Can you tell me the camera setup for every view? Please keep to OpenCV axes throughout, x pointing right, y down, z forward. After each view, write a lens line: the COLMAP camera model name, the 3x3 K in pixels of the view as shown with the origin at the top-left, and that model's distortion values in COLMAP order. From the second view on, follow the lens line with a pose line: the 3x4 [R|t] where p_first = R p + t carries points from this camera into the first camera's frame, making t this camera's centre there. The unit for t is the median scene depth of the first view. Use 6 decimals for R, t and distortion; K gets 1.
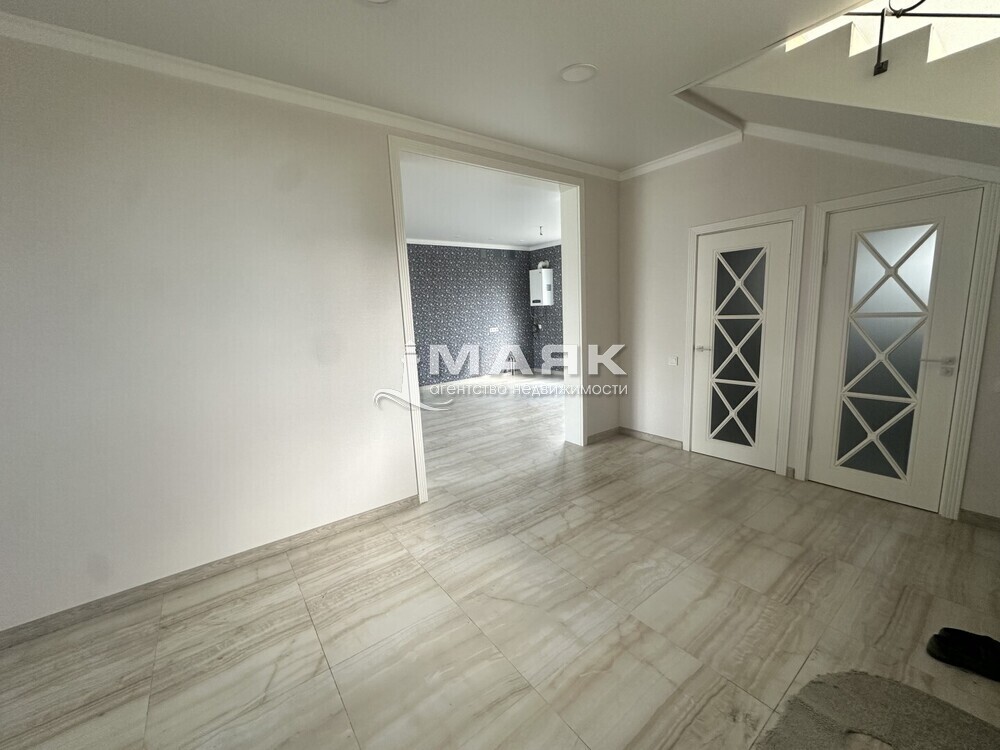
lens RADIAL K [[399.6, 0, 499.7], [0, 399.6, 375.5], [0, 0, 1]] dist [-0.005869, 0.001502]
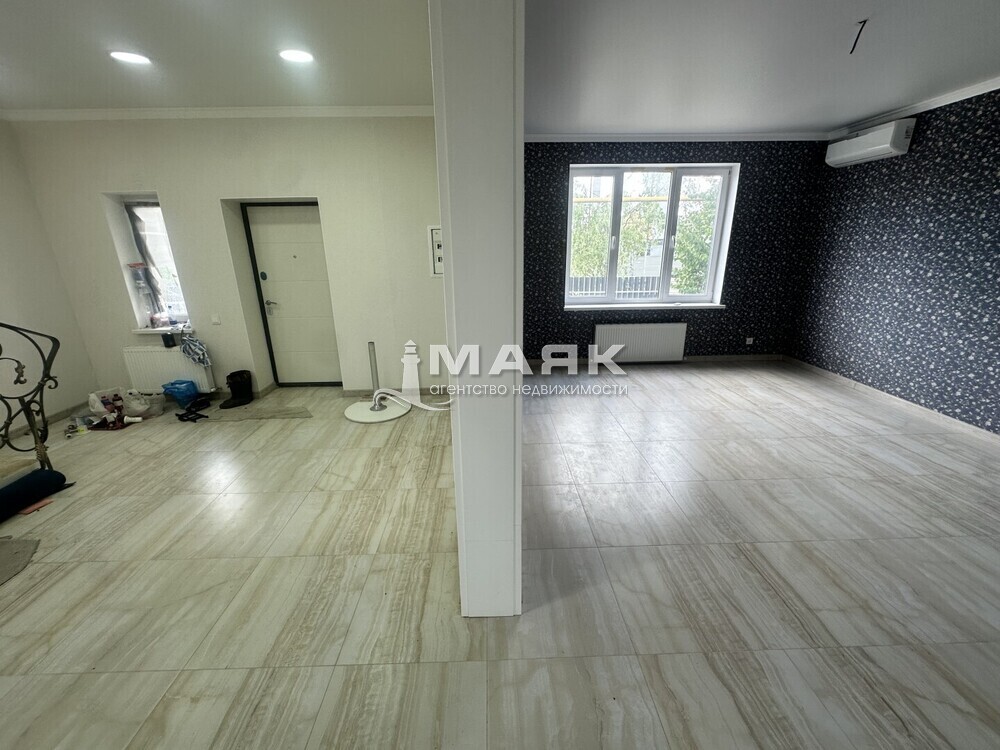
lens RADIAL K [[399.6, 0, 499.3], [0, 399.6, 375.0], [0, 0, 1]] dist [-0.005869, 0.001502]
pose [[-0.577072, 0.304458, -0.757822, 0.108949], [-0.092278, 0.897665, 0.430909, -0.230042], [0.811464, 0.318595, -0.489923, 1.134686]]
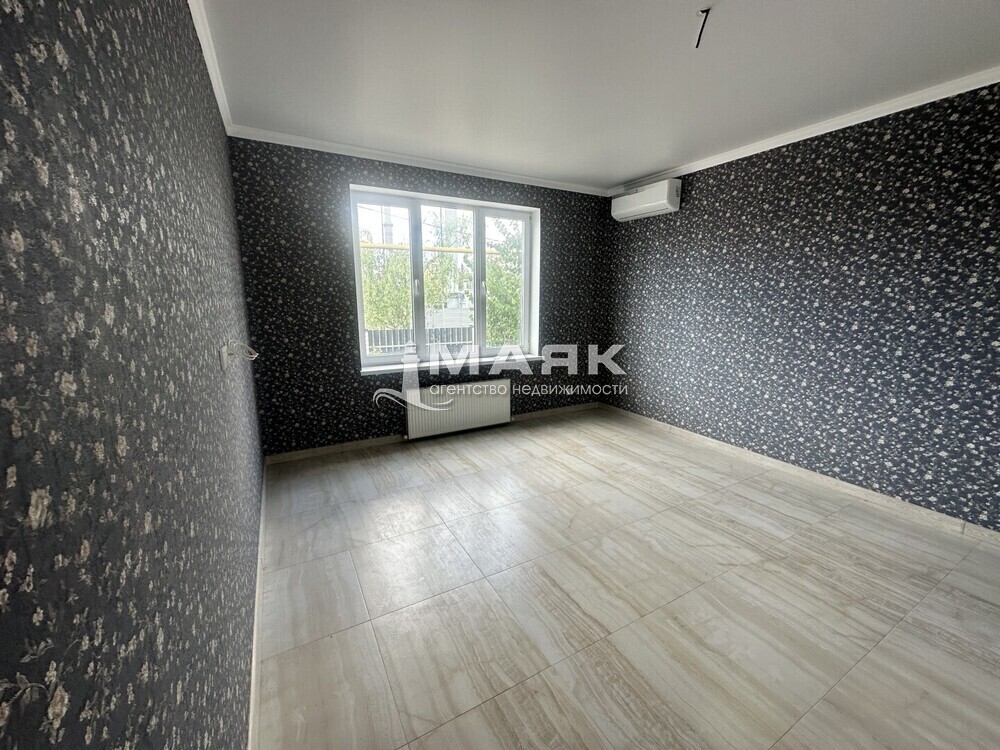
lens RADIAL K [[399.6, 0, 498.7], [0, 399.6, 374.6], [0, 0, 1]] dist [-0.005869, 0.001502]
pose [[-0.135987, 0.236985, -0.961949, -0.249719], [-0.154719, 0.953975, 0.256893, -0.164354], [0.978555, 0.183766, -0.093062, 0.985944]]
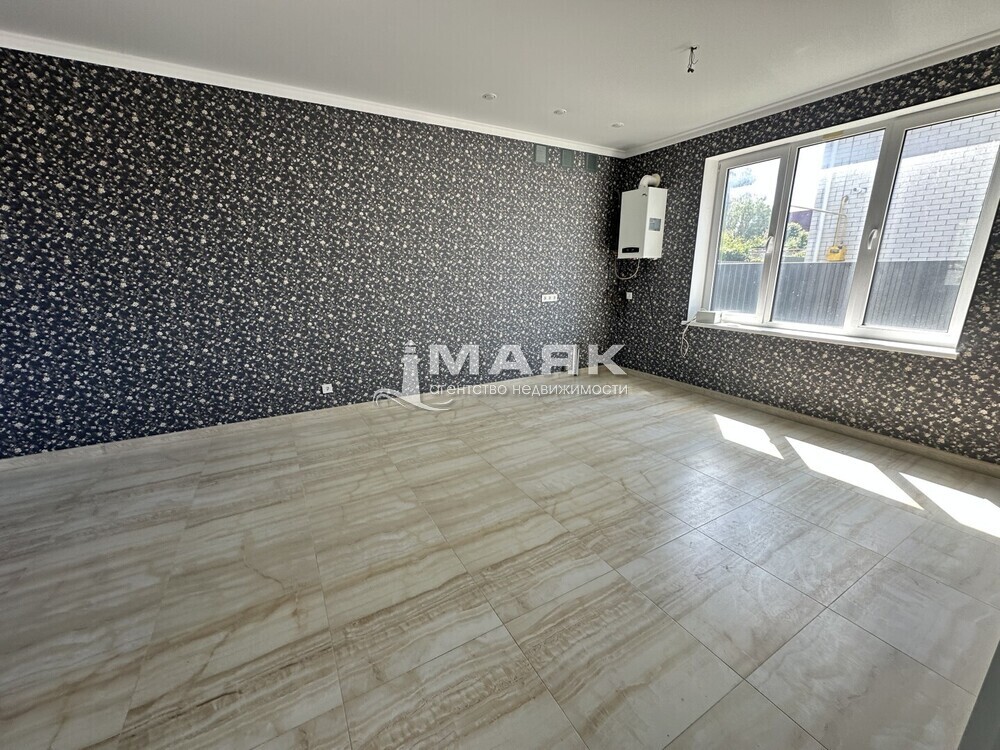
lens RADIAL K [[399.6, 0, 499.8], [0, 399.6, 374.1], [0, 0, 1]] dist [-0.005869, 0.001502]
pose [[0.991653, 0.073216, -0.106127, -0.041271], [-0.062645, 0.993040, 0.099731, -0.147170], [0.112690, -0.092250, 0.989339, 1.050124]]
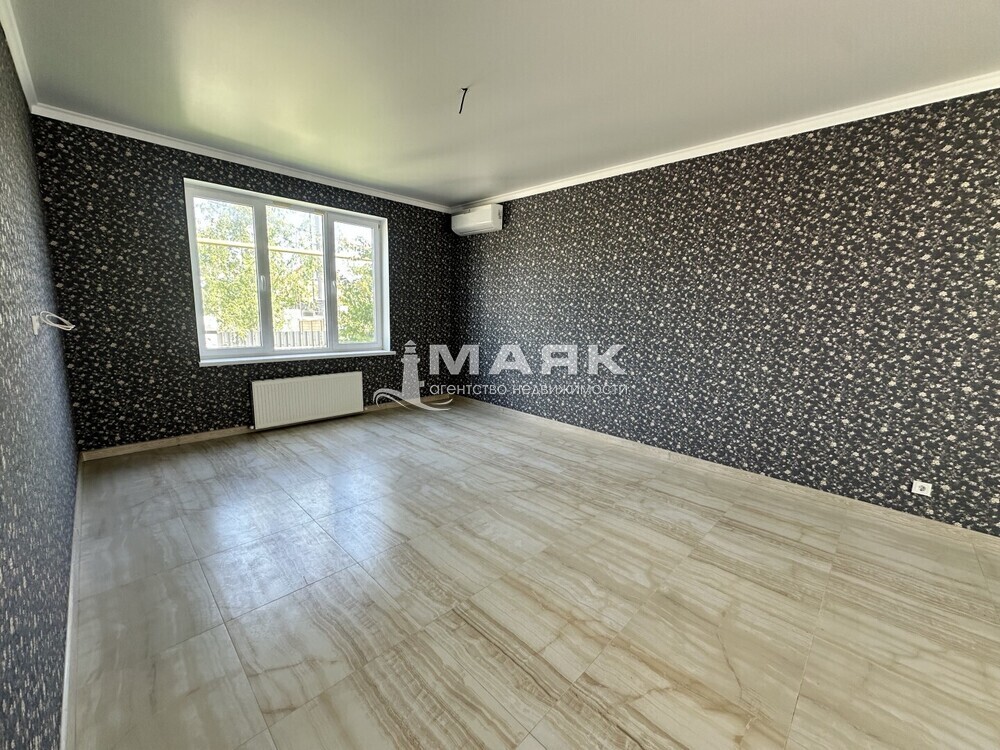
lens RADIAL K [[399.6, 0, 498.7], [0, 399.6, 373.9], [0, 0, 1]] dist [-0.005869, 0.001502]
pose [[0.146577, 0.207831, -0.967120, -0.055131], [-0.193798, 0.964767, 0.177953, -0.158112], [0.970030, 0.161342, 0.181689, 1.125110]]
